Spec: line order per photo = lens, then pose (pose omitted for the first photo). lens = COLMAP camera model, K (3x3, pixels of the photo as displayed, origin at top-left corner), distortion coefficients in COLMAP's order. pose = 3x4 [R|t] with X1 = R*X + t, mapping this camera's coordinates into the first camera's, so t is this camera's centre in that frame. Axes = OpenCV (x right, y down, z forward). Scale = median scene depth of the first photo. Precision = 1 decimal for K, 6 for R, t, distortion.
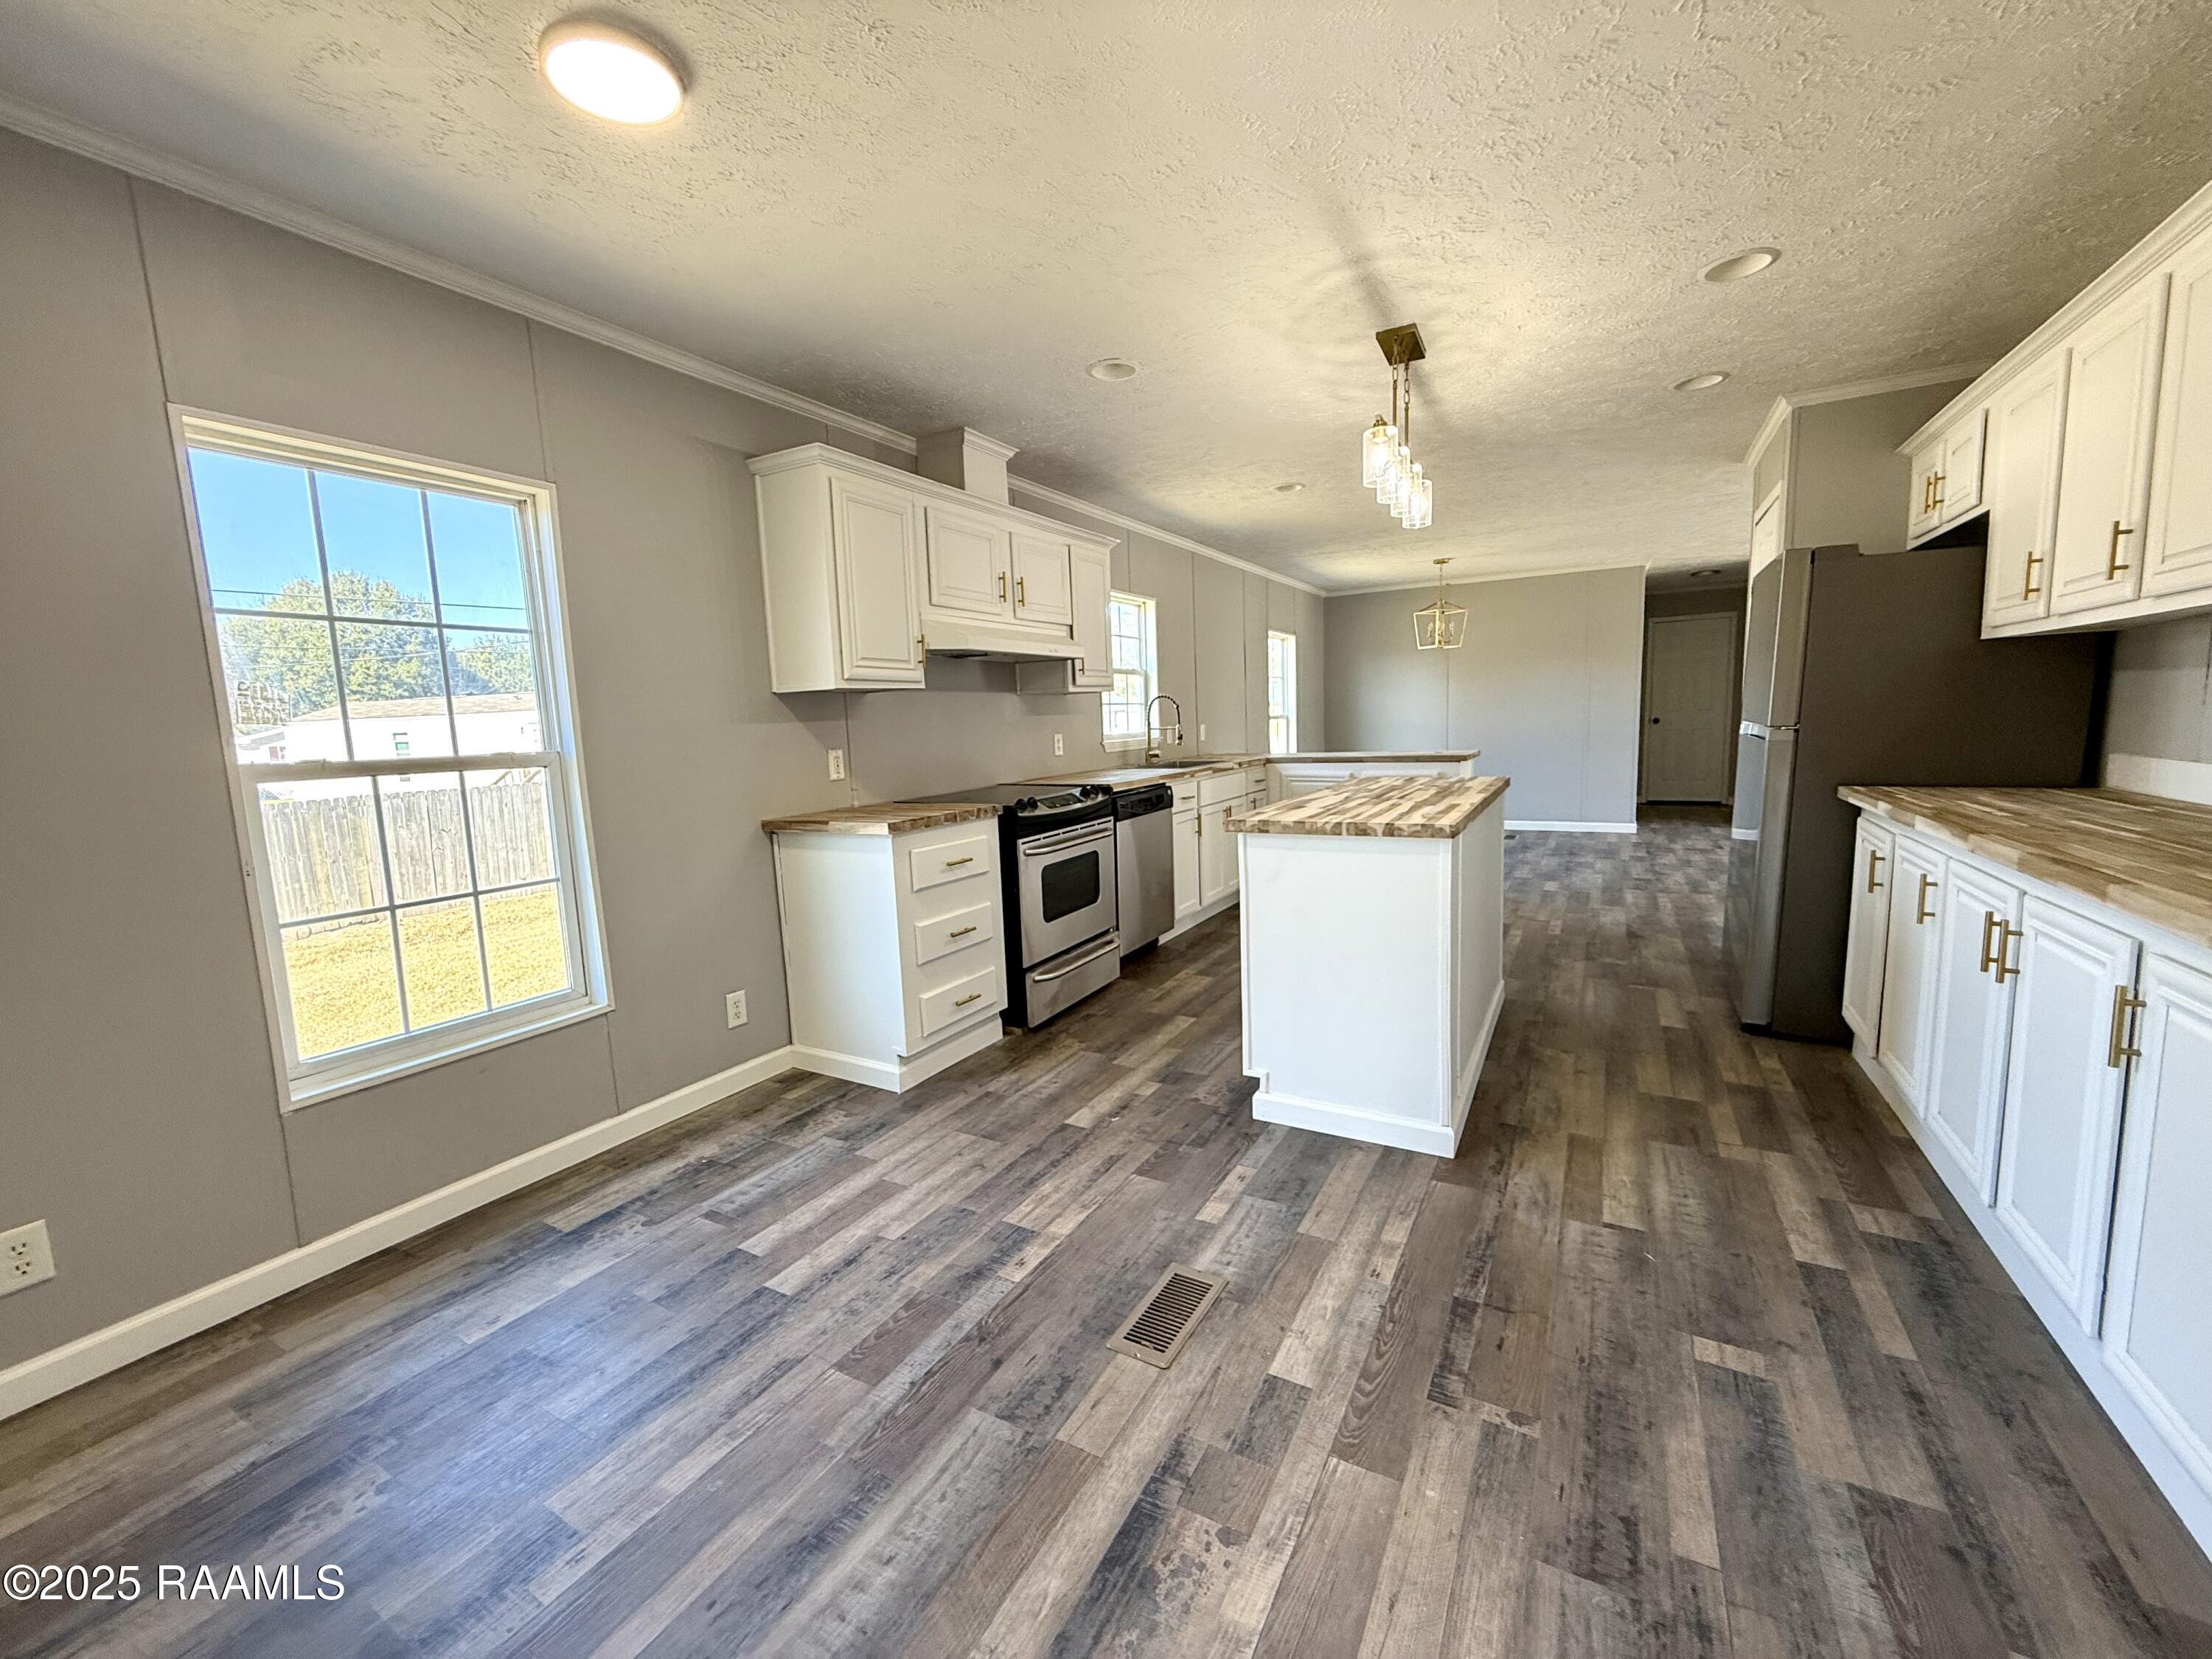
lens RADIAL K [[869.7, 0, 1089.1], [0, 869.7, 833.6], [0, 0, 1]] dist [-0.001414, -0.000065]
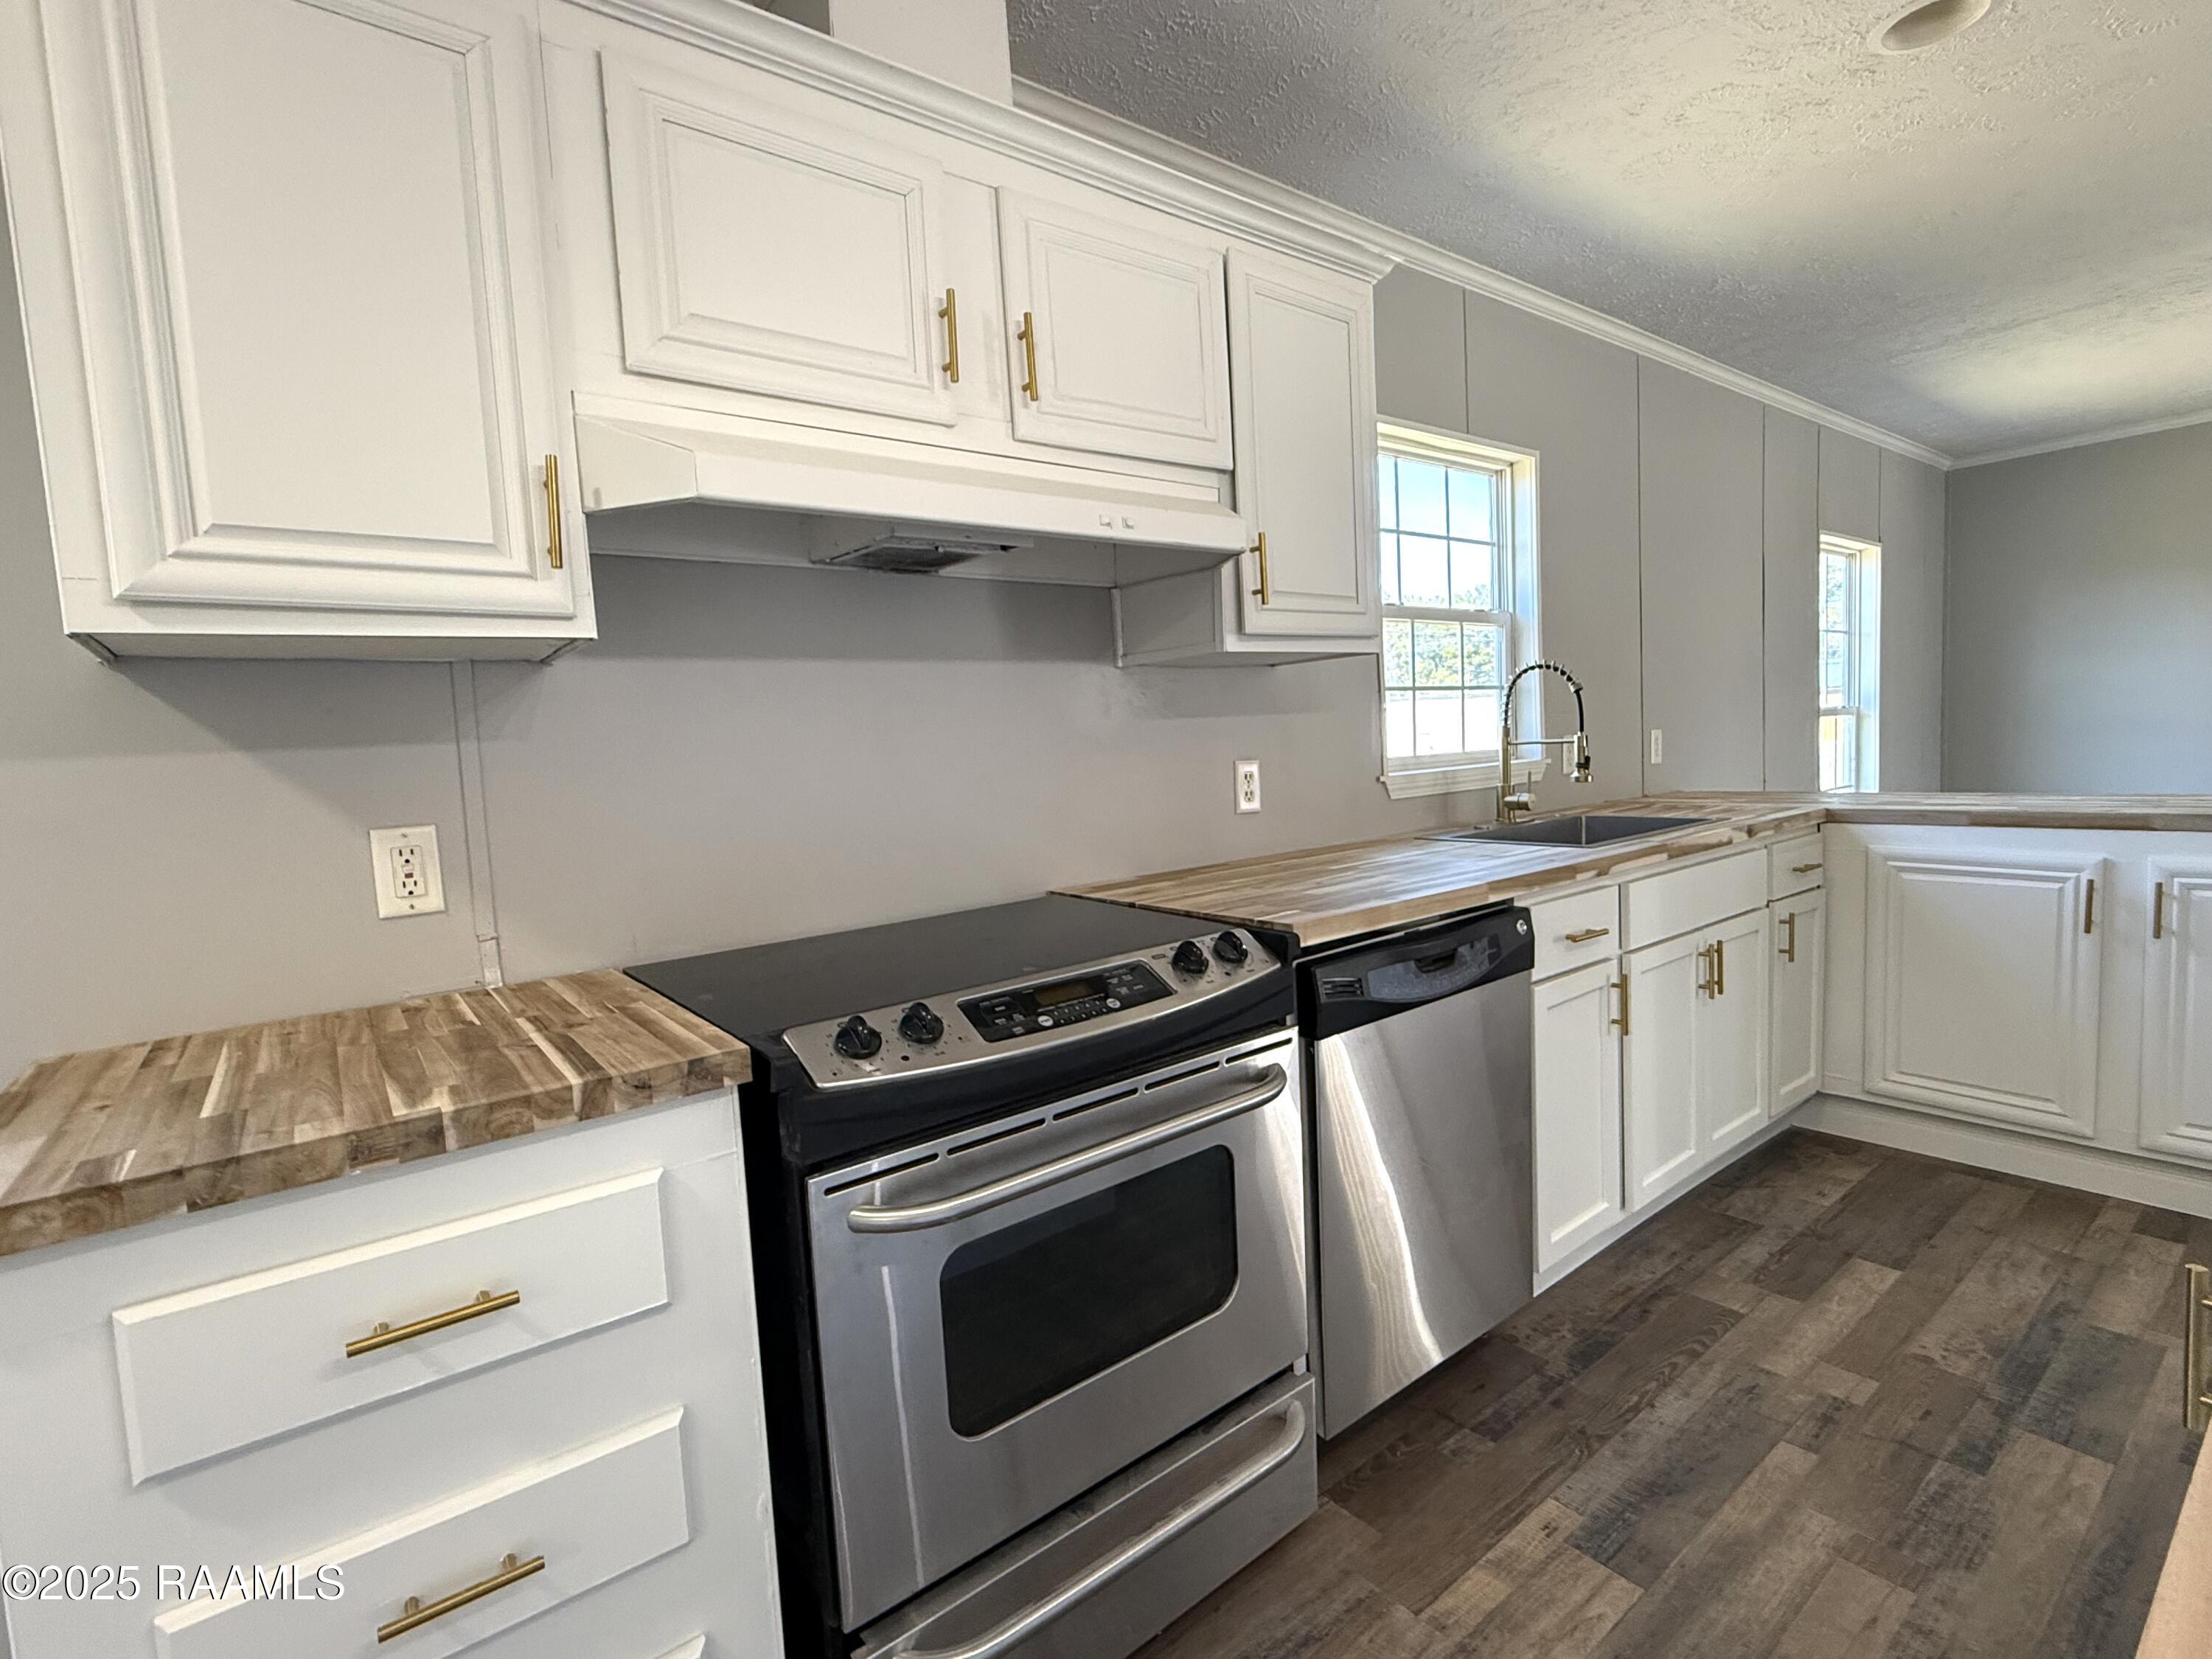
lens RADIAL K [[1042.9, 0, 1099.5], [0, 1042.9, 834.8], [0, 0, 1]] dist [-0.000777, -0.000531]
pose [[0.928924, 0.022768, -0.369571, 0.096234], [-0.032102, 0.999302, -0.019125, -0.077438], [0.368877, 0.029629, 0.929006, 0.588653]]
